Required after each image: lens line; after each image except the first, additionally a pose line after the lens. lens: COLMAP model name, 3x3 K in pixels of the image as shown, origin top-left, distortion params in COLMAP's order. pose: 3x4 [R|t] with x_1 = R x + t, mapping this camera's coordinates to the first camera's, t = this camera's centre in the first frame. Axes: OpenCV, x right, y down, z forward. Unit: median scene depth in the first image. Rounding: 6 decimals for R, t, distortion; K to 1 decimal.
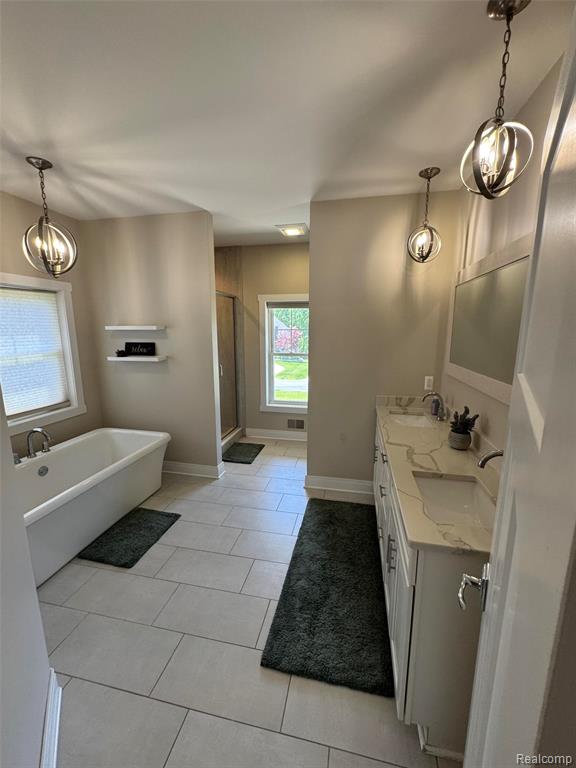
lens RADIAL K [[308.9, 0, 288.3], [0, 308.9, 383.2], [0, 0, 1]] dist [-0.001813, -0.000022]
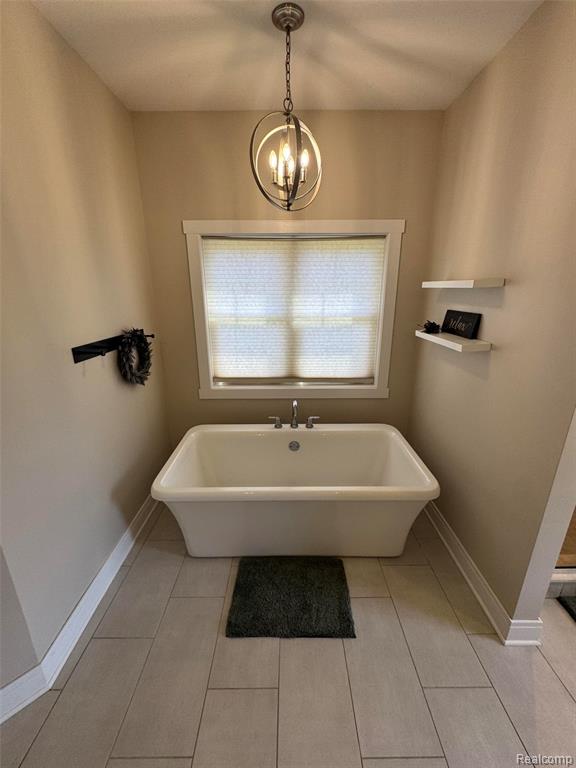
lens RADIAL K [[308.9, 0, 288.9], [0, 308.9, 384.2], [0, 0, 1]] dist [-0.001813, -0.000022]
pose [[0.214761, 0.291396, -0.932184, 0.007365], [-0.167994, 0.951250, 0.258652, -0.115220], [0.962110, 0.101053, 0.253244, 0.666886]]
